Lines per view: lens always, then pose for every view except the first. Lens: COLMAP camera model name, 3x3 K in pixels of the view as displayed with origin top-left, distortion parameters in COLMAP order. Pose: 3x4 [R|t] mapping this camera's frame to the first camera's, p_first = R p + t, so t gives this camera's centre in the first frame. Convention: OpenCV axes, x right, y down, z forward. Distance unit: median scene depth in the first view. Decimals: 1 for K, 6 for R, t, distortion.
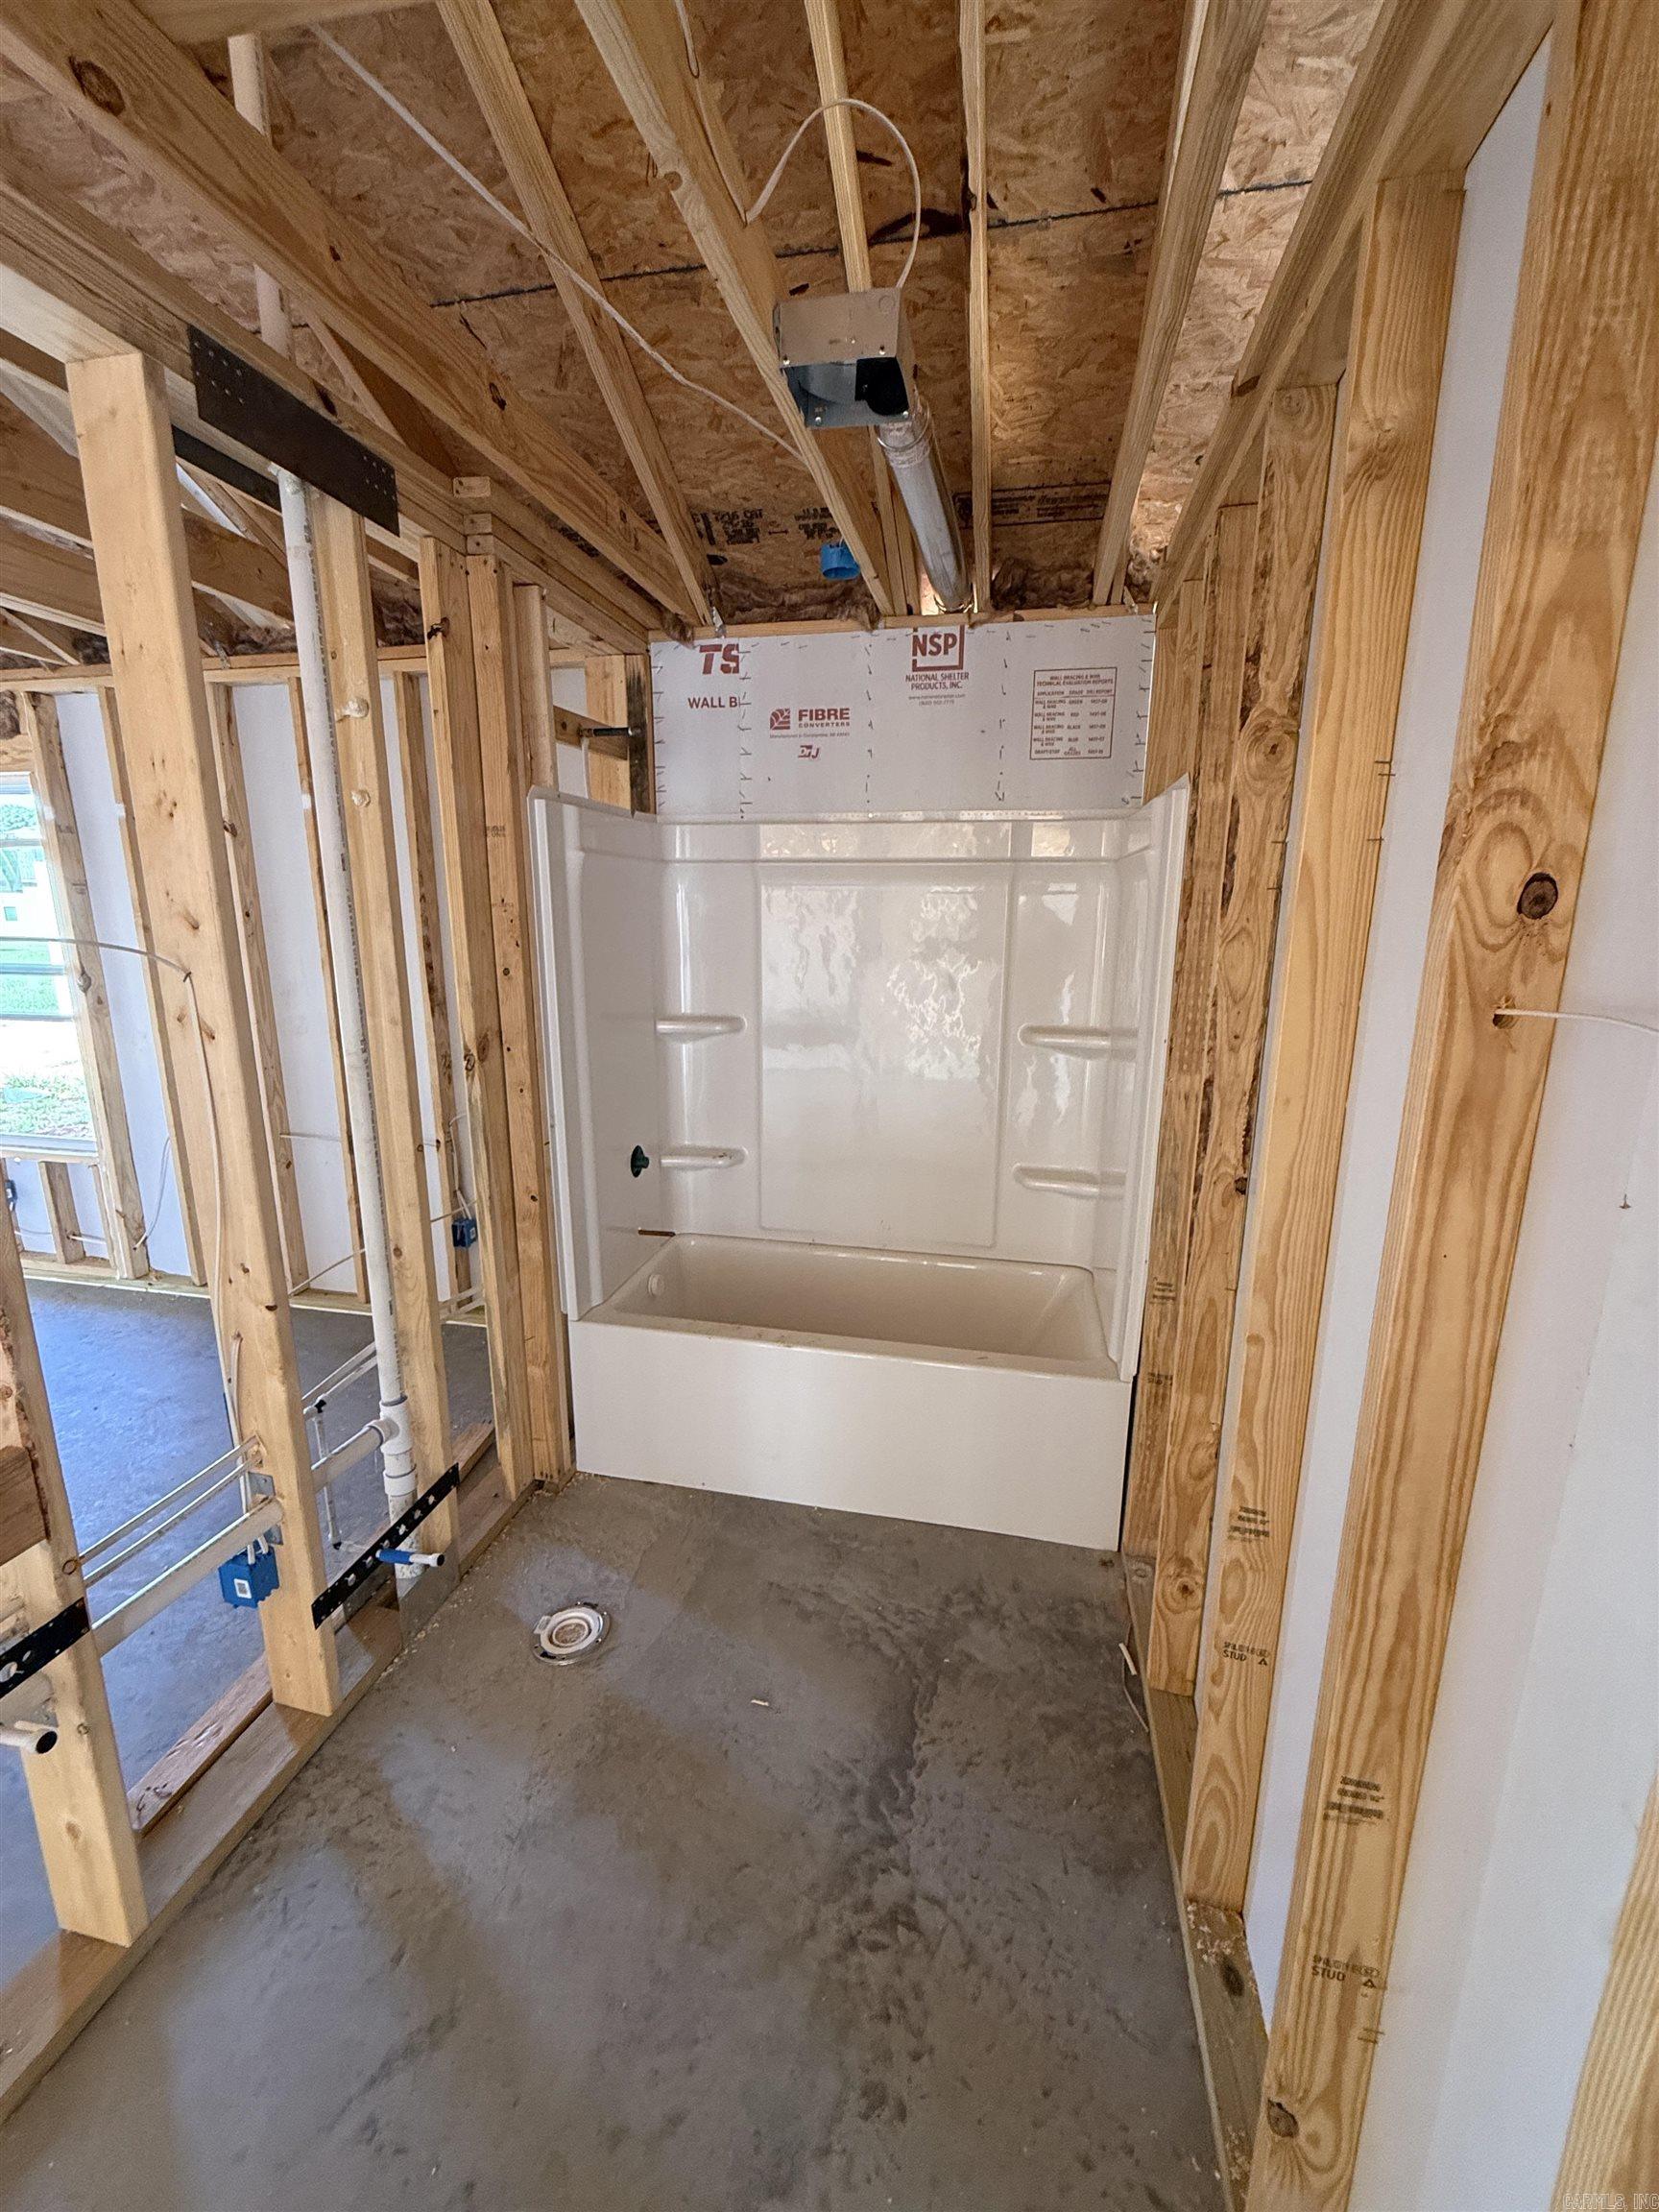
lens RADIAL K [[882.1, 0, 837.6], [0, 882.1, 1100.2], [0, 0, 1]] dist [-0.000274, 0.000026]
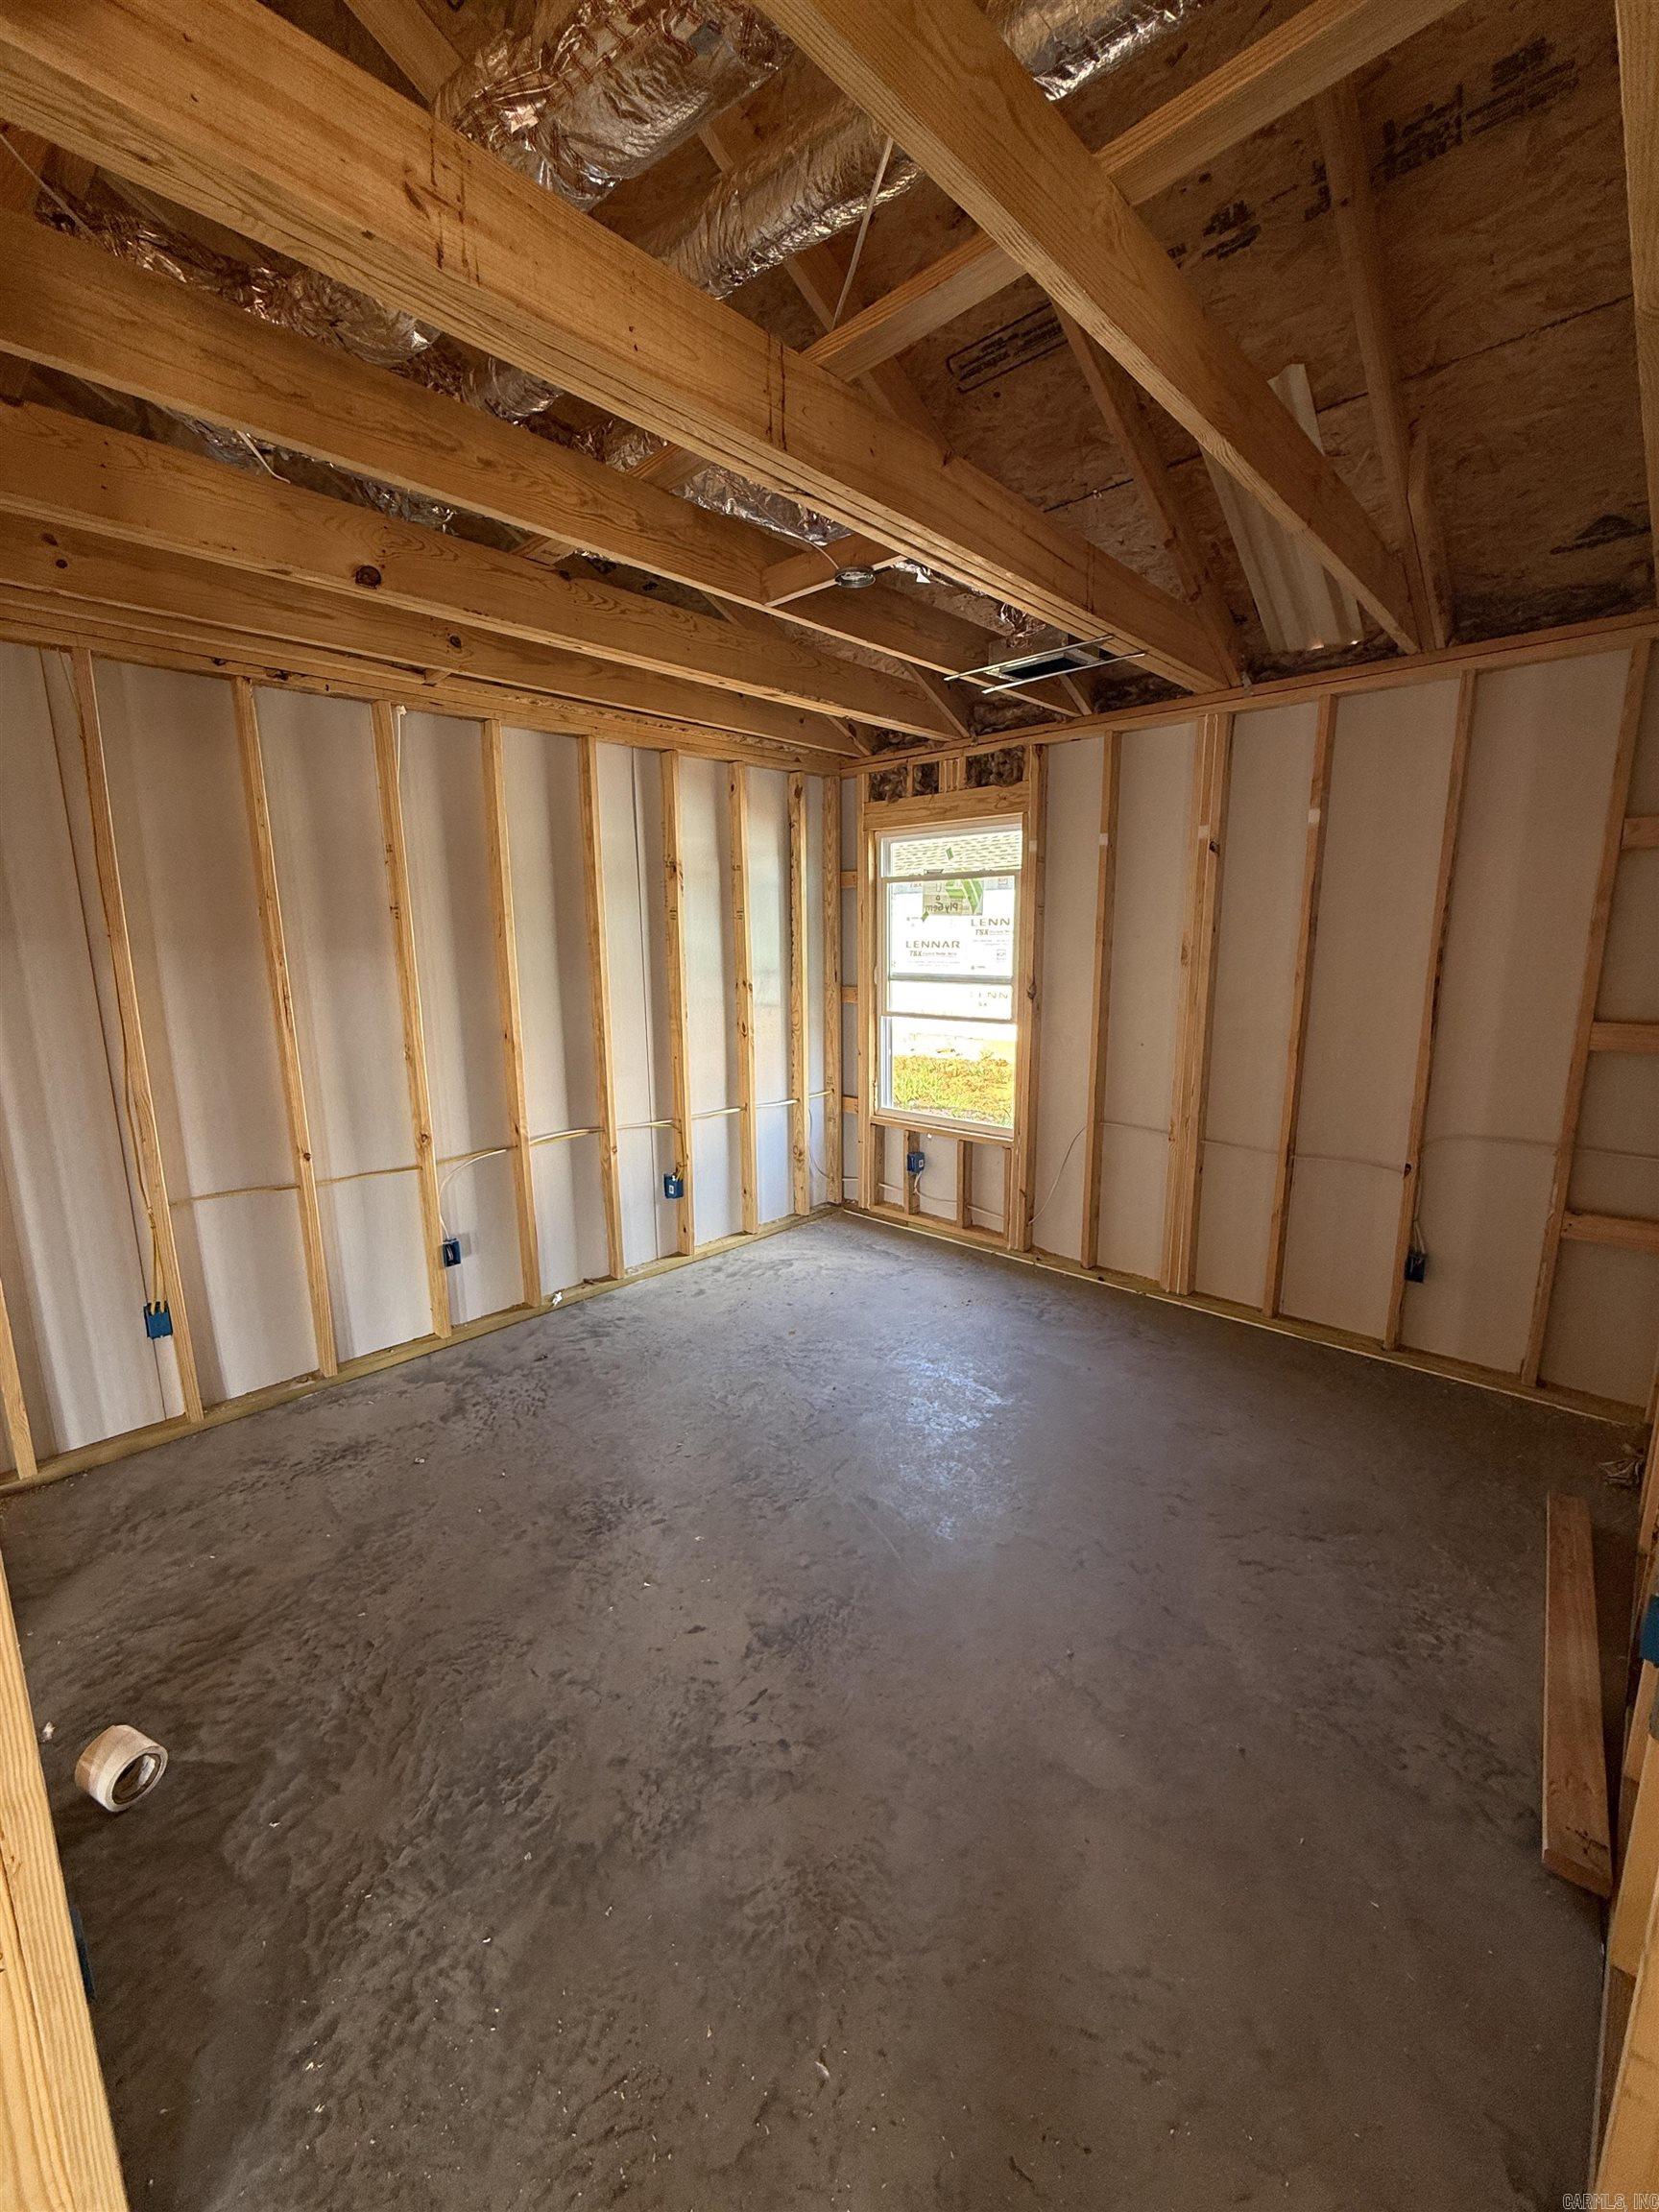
lens RADIAL K [[882.1, 0, 827.6], [0, 882.1, 1105.3], [0, 0, 1]] dist [-0.000274, 0.000026]
pose [[0.846235, 0.090676, -0.525037, -0.443762], [-0.102972, 0.994667, 0.005818, 0.034541], [0.522765, 0.049141, 0.851059, -0.111927]]
